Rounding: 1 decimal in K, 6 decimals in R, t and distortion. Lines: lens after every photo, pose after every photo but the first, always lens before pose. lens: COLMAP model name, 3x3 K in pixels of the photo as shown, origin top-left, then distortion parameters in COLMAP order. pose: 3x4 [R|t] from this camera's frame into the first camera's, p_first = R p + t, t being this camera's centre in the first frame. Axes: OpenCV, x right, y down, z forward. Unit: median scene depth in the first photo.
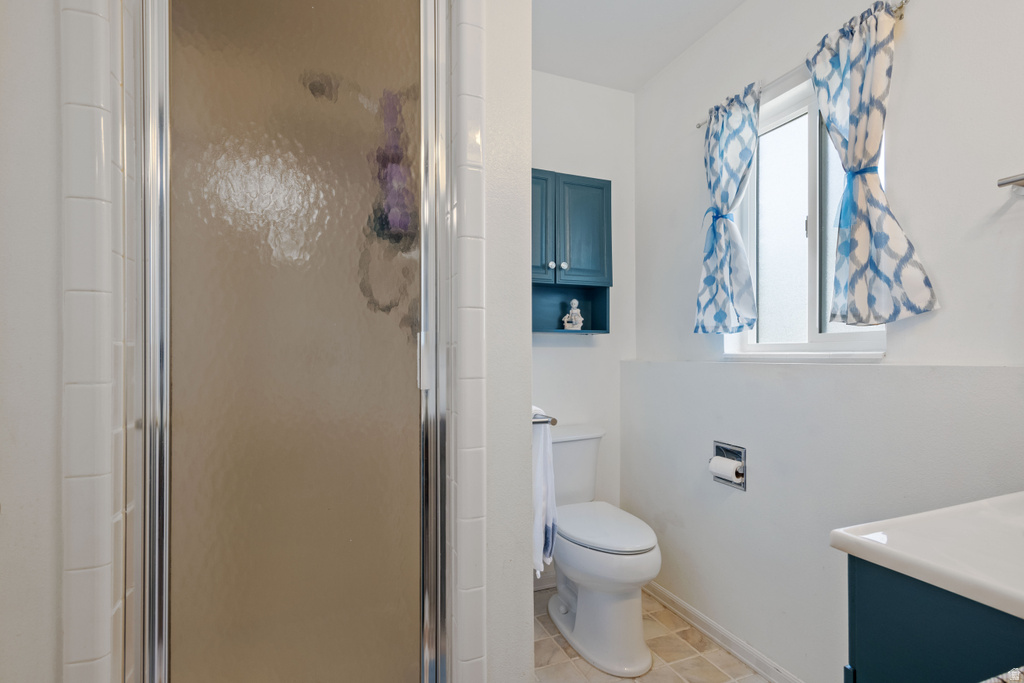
lens RADIAL K [[492.9, 0, 512.4], [0, 492.9, 349.0], [0, 0, 1]] dist [0.004598, 0.001770]
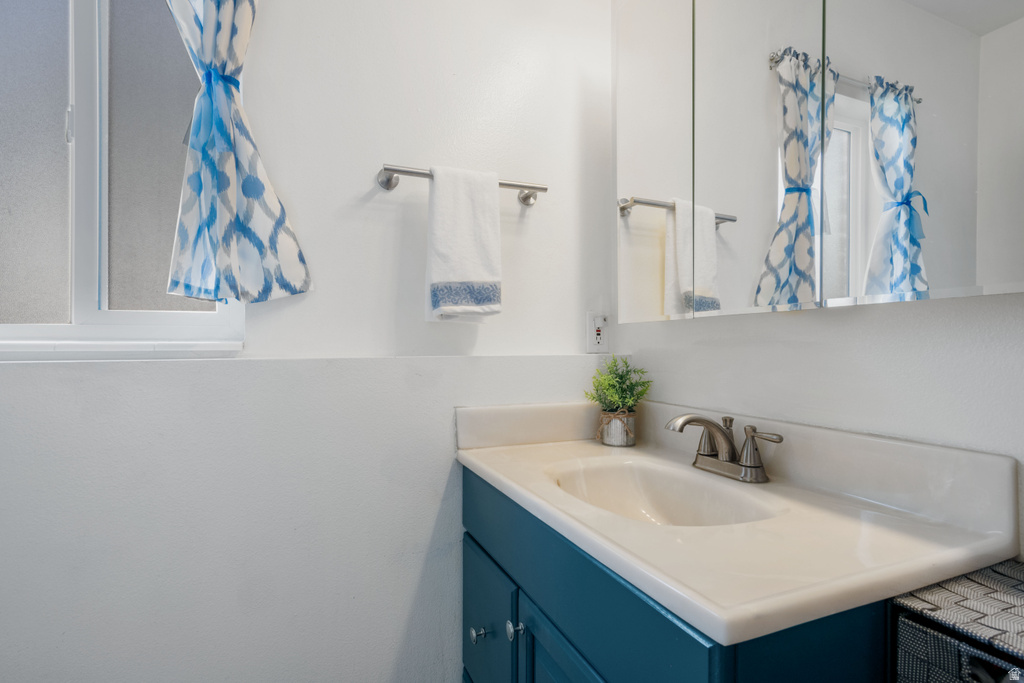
lens RADIAL K [[492.9, 0, 511.3], [0, 492.9, 347.2], [0, 0, 1]] dist [0.004598, 0.001770]
pose [[-0.017974, -0.001403, 0.999837, 0.012834], [-0.010945, 0.999939, 0.001206, 0.009220], [-0.999779, -0.010922, -0.017988, 0.642469]]
